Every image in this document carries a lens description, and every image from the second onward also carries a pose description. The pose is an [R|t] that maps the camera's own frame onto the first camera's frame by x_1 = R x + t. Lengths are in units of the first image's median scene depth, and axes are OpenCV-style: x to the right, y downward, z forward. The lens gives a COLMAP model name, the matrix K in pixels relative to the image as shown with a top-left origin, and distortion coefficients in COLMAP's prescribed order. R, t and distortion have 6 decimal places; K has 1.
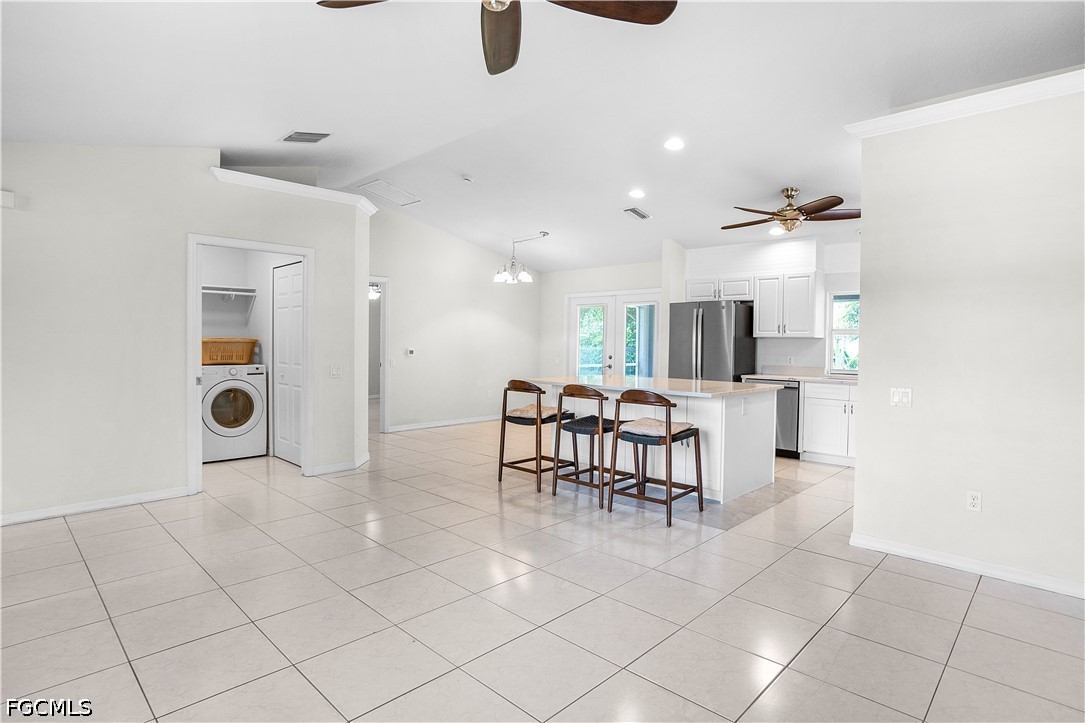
lens RADIAL K [[555.2, 0, 535.3], [0, 555.2, 364.2], [0, 0, 1]] dist [-0.028783, 0.010441]
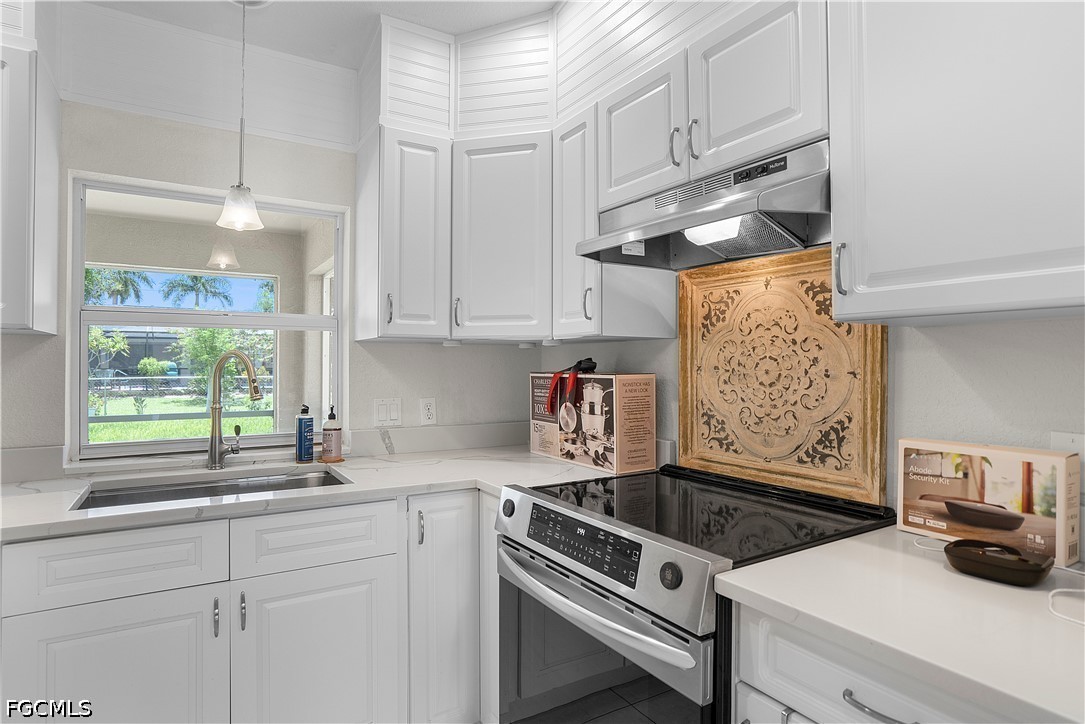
lens RADIAL K [[572.7, 0, 538.5], [0, 572.7, 359.8], [0, 0, 1]] dist [-0.018933, 0.000136]
pose [[0.234450, -0.004917, 0.972116, 0.307397], [0.039972, 0.999190, -0.004586, -0.024093], [-0.971306, 0.039933, 0.234456, 0.699143]]
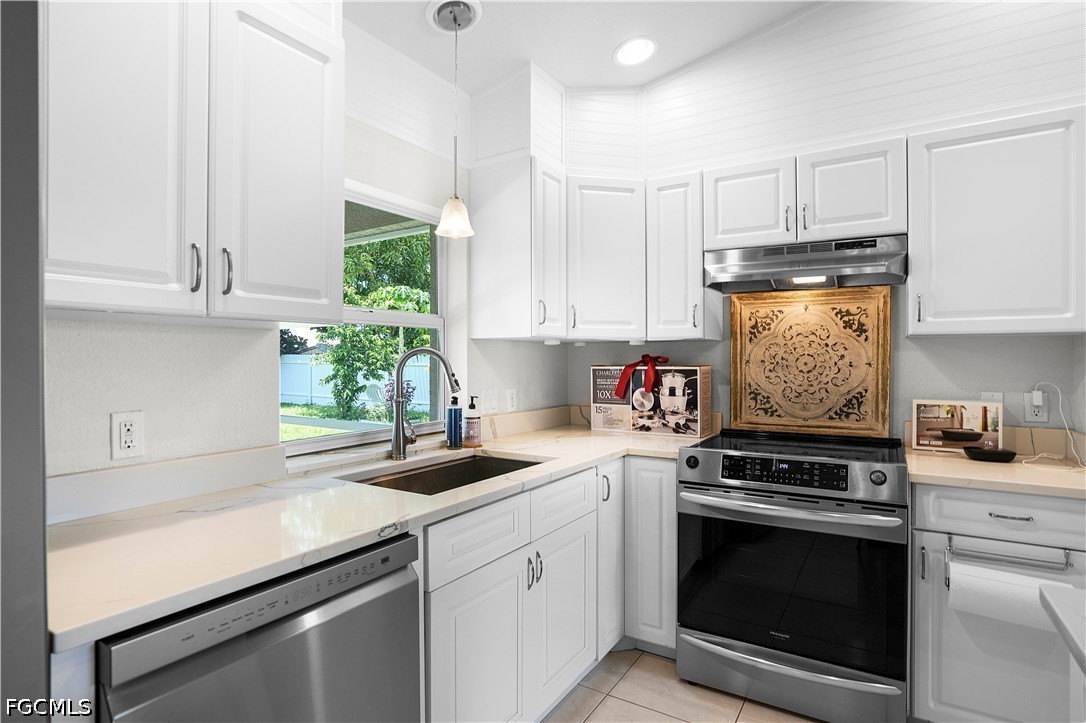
lens RADIAL K [[555.8, 0, 540.1], [0, 555.8, 358.9], [0, 0, 1]] dist [-0.028783, 0.010441]
pose [[-0.216548, -0.014065, 0.976171, 0.239658], [0.035923, 0.999104, 0.022364, -0.034648], [-0.975611, 0.039910, -0.215849, 0.926293]]
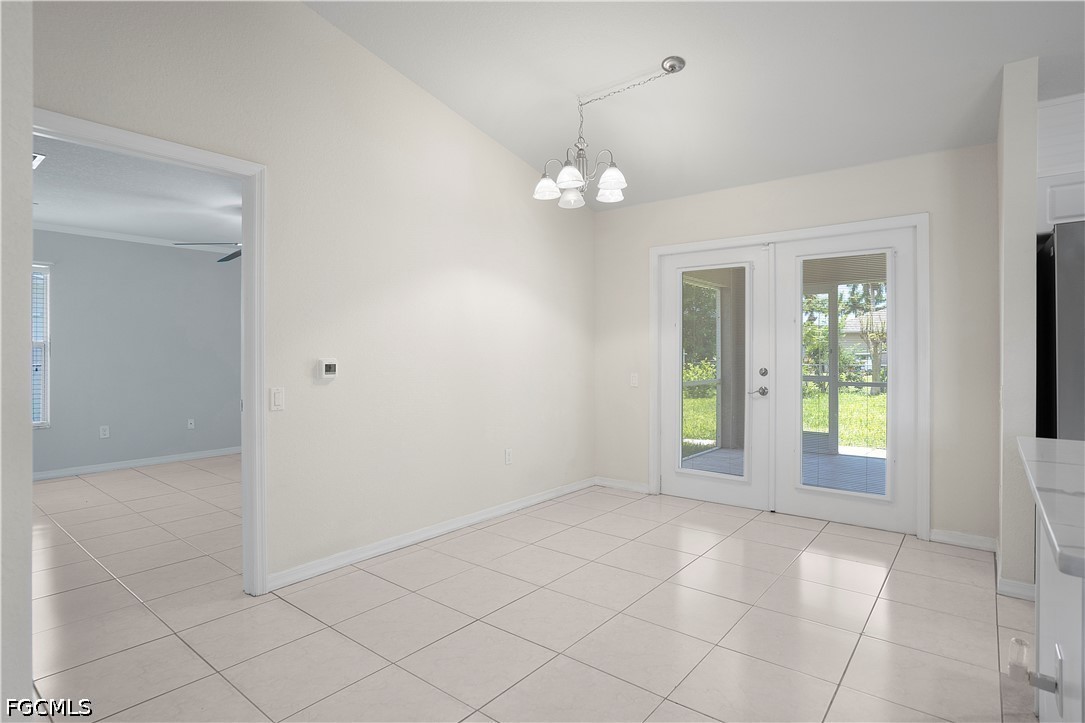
lens RADIAL K [[555.2, 0, 537.3], [0, 555.2, 353.9], [0, 0, 1]] dist [-0.028783, 0.010441]
pose [[0.995473, -0.013530, 0.094075, -0.140570], [0.016887, 0.999245, -0.034977, -0.019674], [-0.093531, 0.036408, 0.994951, 0.728796]]
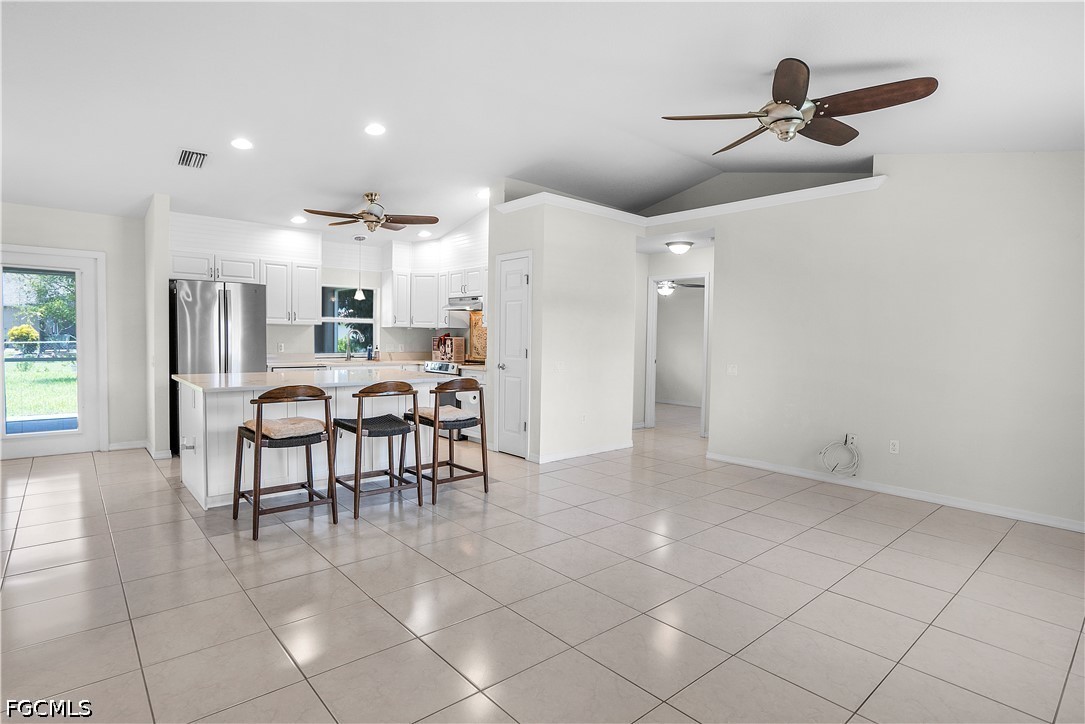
lens RADIAL K [[555.2, 0, 532.1], [0, 555.2, 356.3], [0, 0, 1]] dist [-0.028783, 0.010441]
pose [[0.086144, -0.047851, 0.995133, -0.526418], [0.026733, 0.998597, 0.045703, -0.025009], [-0.995924, 0.022665, 0.087302, 0.468768]]
